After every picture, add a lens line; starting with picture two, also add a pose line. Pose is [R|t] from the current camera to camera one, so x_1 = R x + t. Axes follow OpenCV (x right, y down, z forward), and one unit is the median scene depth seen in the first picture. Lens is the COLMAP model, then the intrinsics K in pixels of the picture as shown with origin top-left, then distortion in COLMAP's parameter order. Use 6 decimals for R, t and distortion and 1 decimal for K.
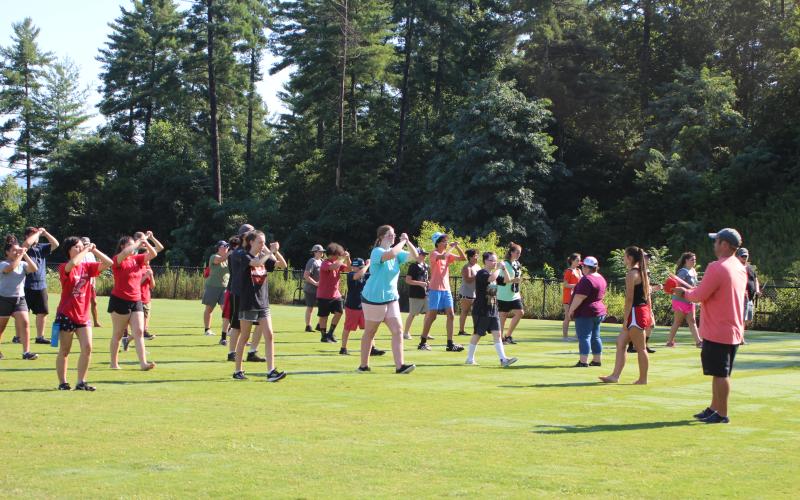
lens RADIAL K [[1496.5, 0, 400.0], [0, 1496.5, 250.0], [0, 0, 1]] dist [-0.039449, 0.112438]
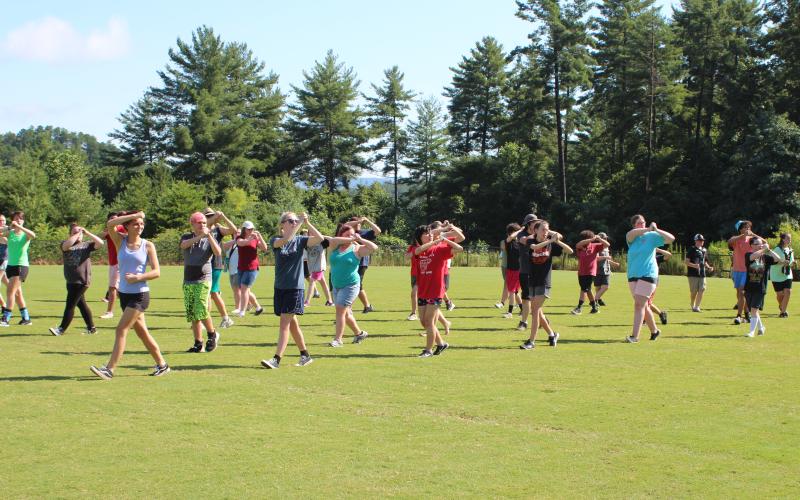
lens RADIAL K [[1222.7, 0, 400.0], [0, 1222.7, 250.0], [0, 0, 1]] dist [-0.125548, 0.125471]
pose [[0.985817, 0.002006, -0.167810, -0.064843], [0.000174, 0.999916, 0.012978, -0.002620], [0.167822, -0.012824, 0.985734, -0.106572]]
